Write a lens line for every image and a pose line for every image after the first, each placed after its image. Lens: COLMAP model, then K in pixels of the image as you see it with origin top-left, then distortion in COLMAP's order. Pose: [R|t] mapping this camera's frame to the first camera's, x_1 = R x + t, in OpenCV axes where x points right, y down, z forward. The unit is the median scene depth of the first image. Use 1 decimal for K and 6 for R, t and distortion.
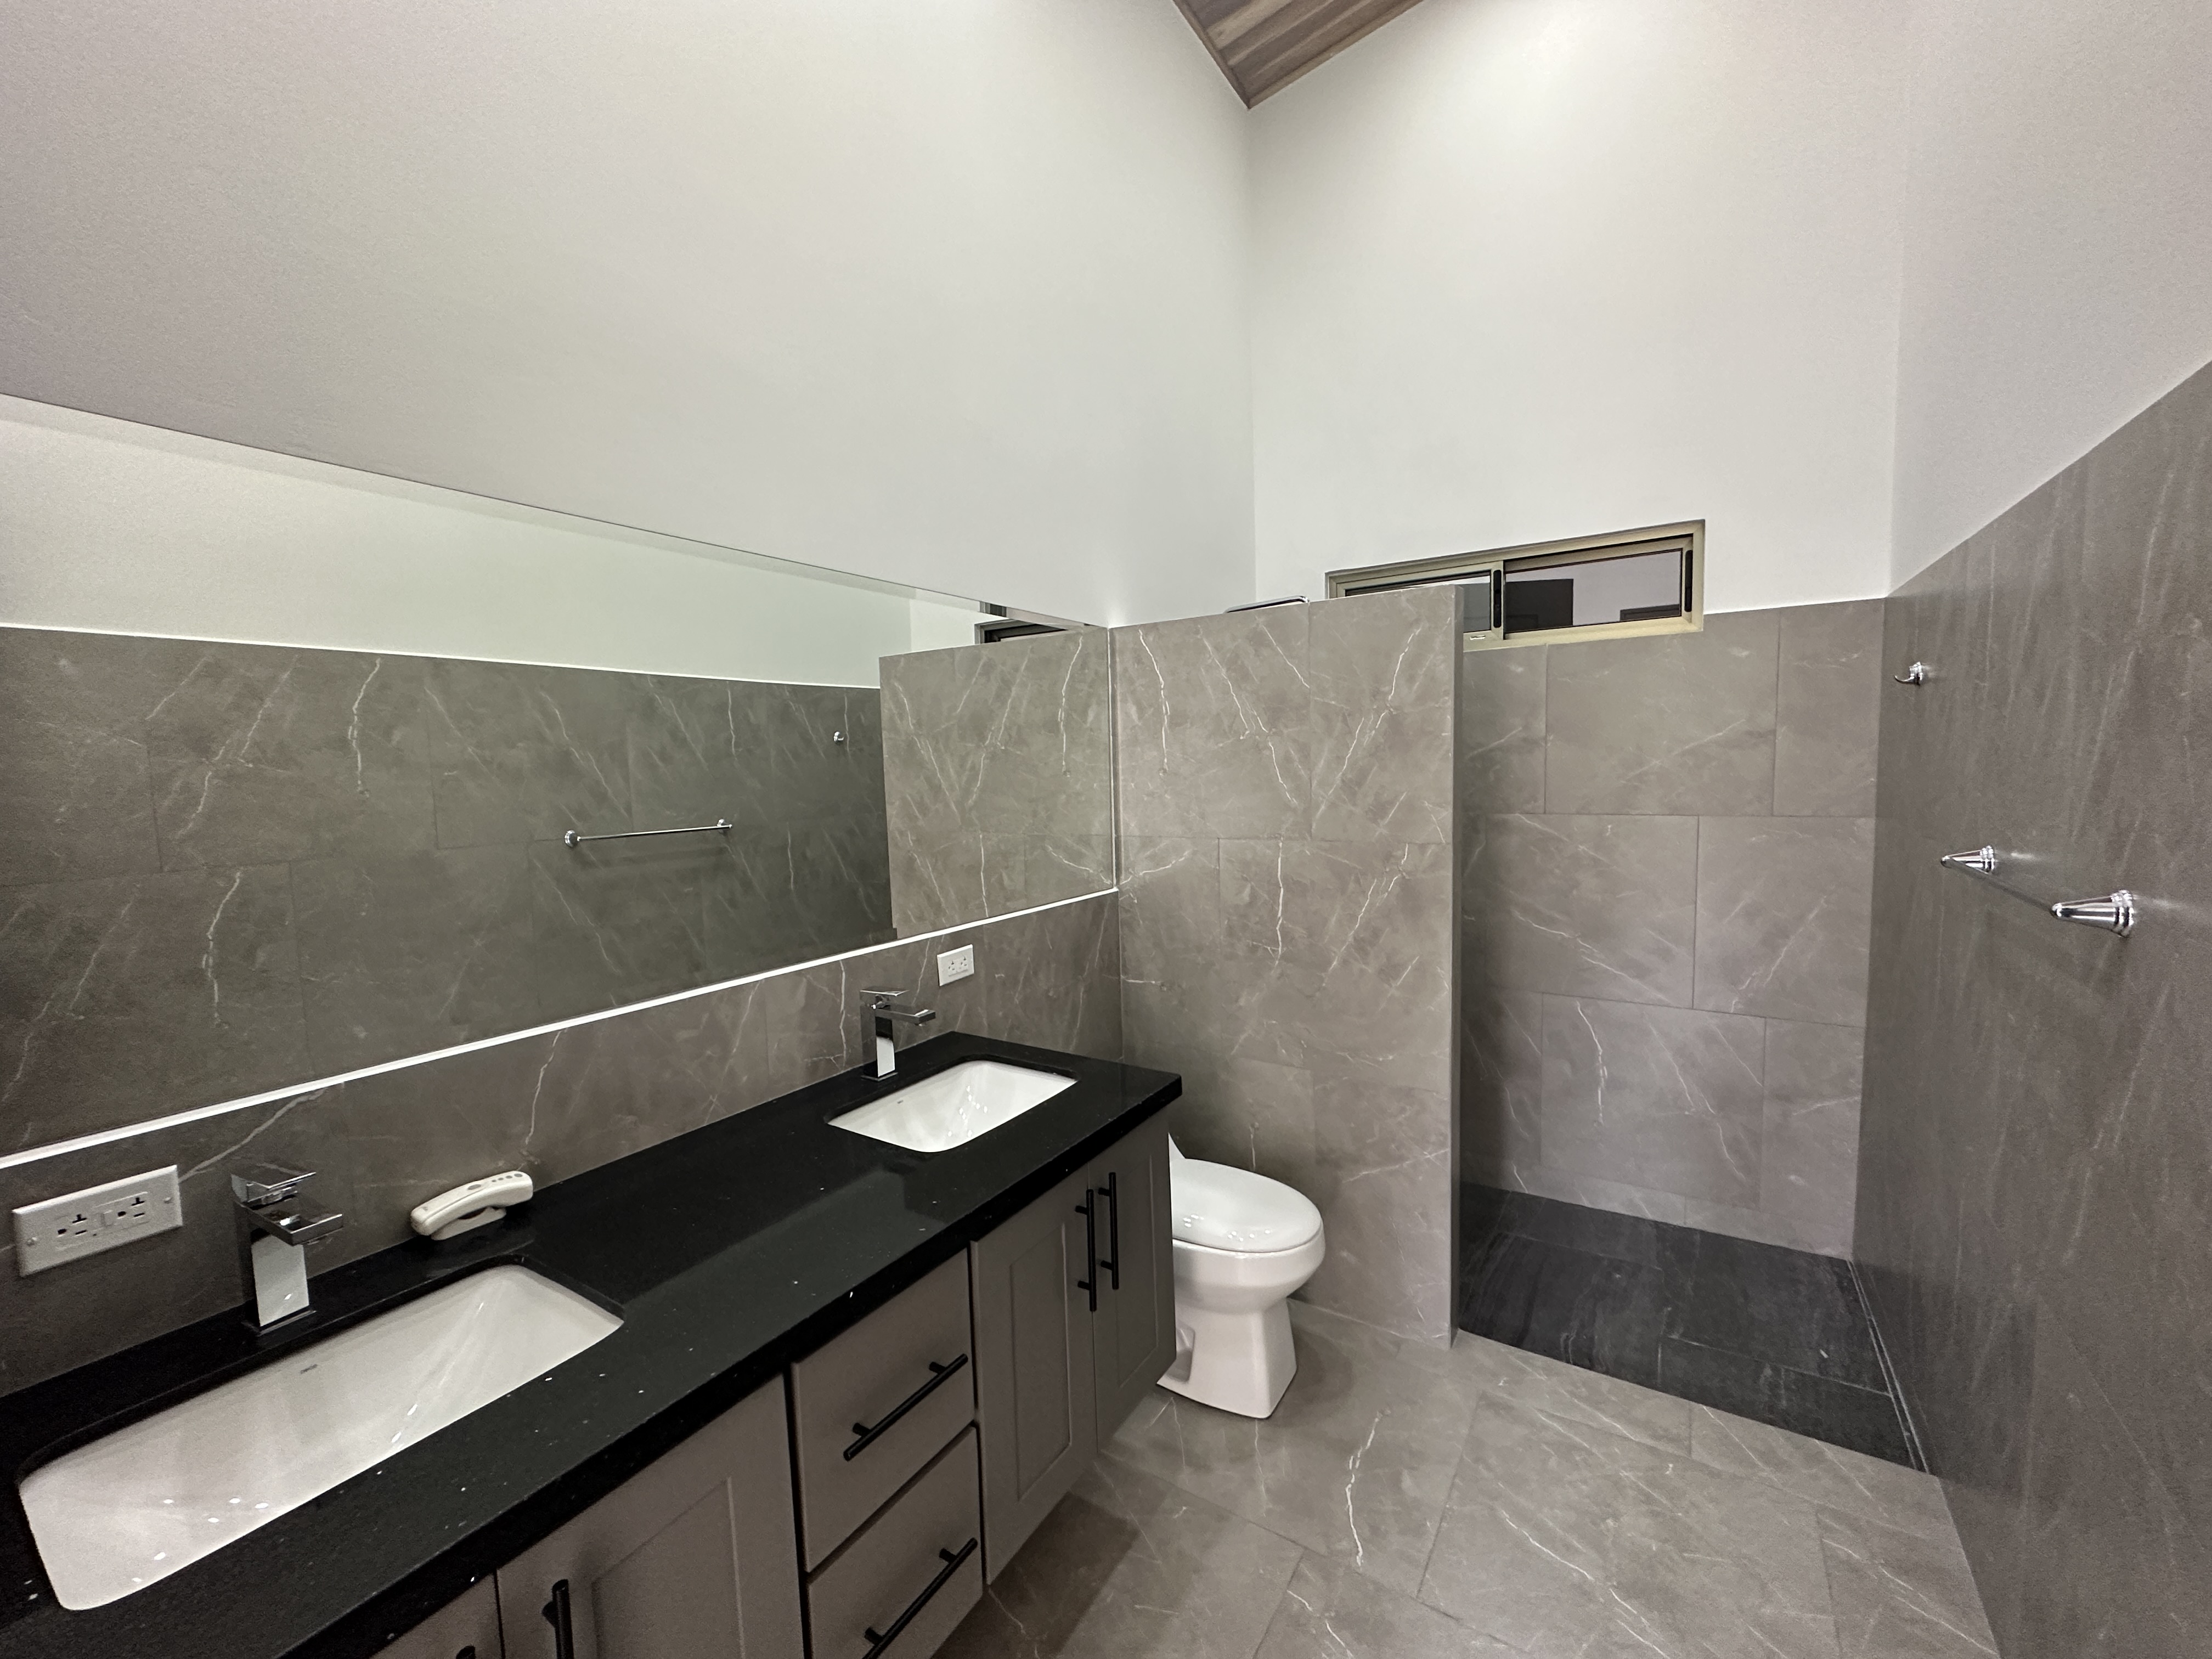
lens RADIAL K [[842.8, 0, 1106.0], [0, 842.8, 829.5], [0, 0, 1]] dist [-0.001595, -0.000047]
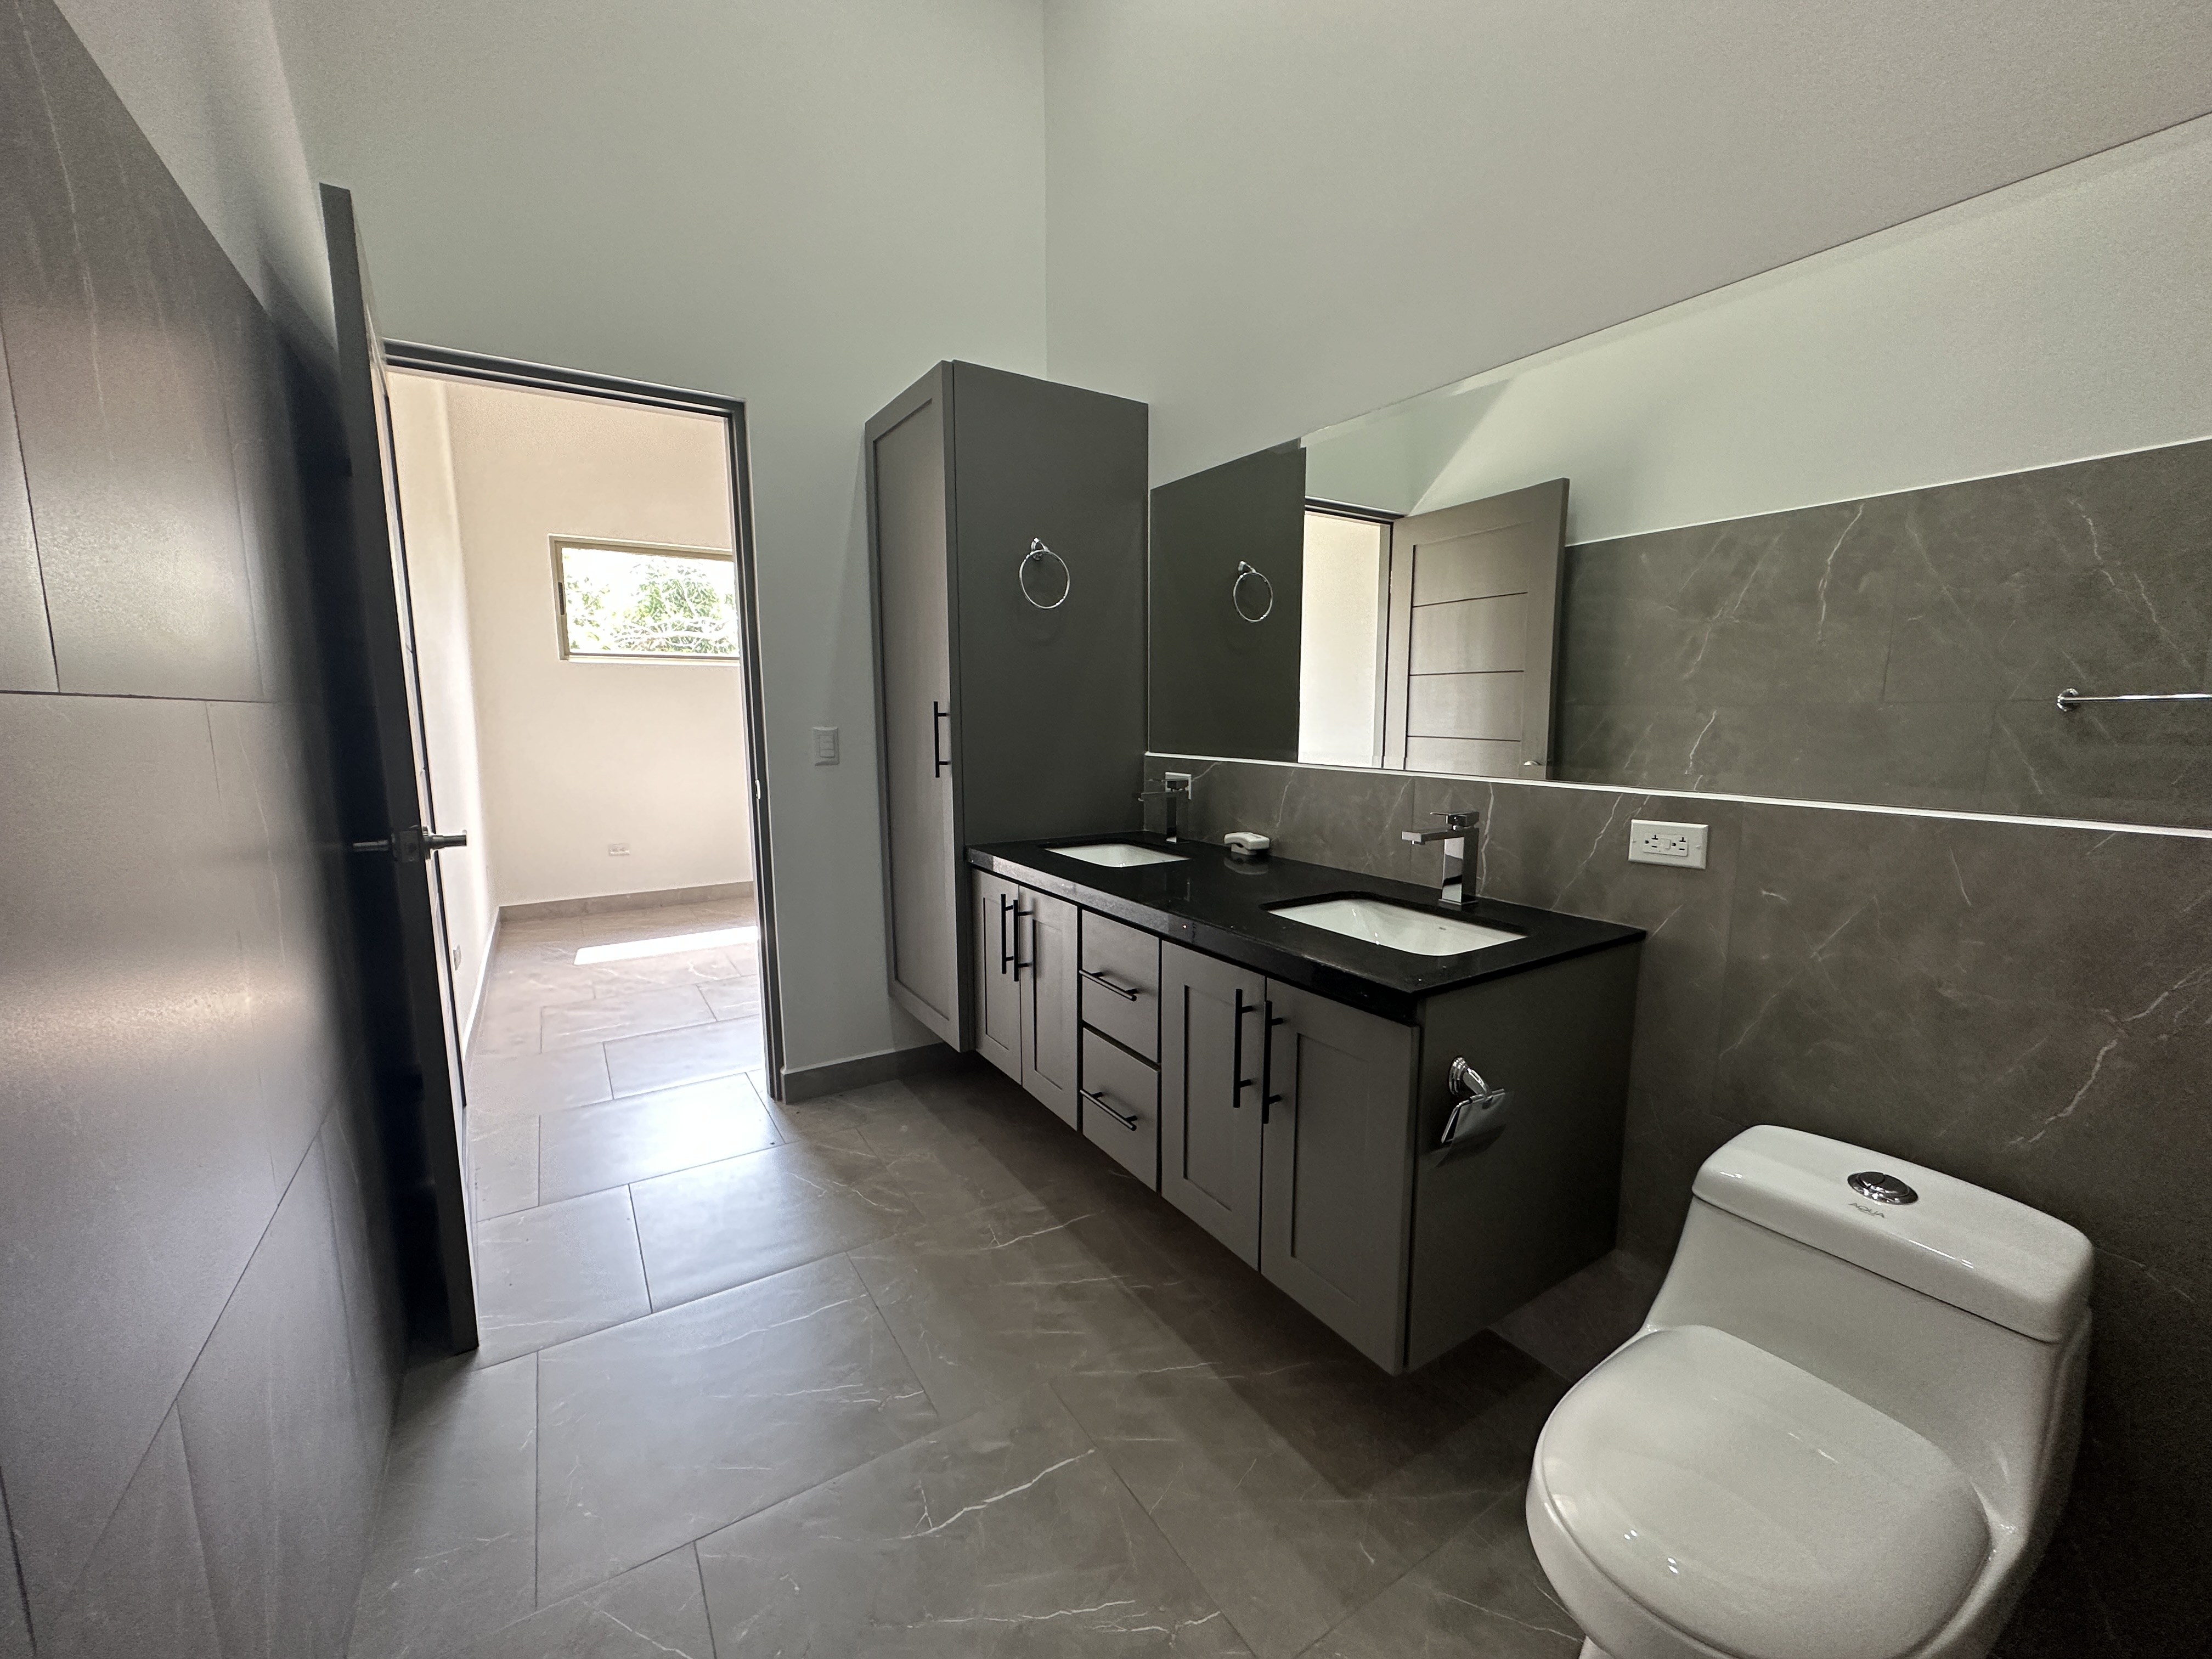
lens RADIAL K [[882.6, 0, 1106.0], [0, 882.6, 832.5], [0, 0, 1]] dist [-0.002179, 0.000282]
pose [[-0.412679, 0.149856, -0.898465, 0.564151], [-0.051508, 0.980956, 0.187273, 0.032706], [0.909419, 0.123562, -0.397102, 0.728405]]
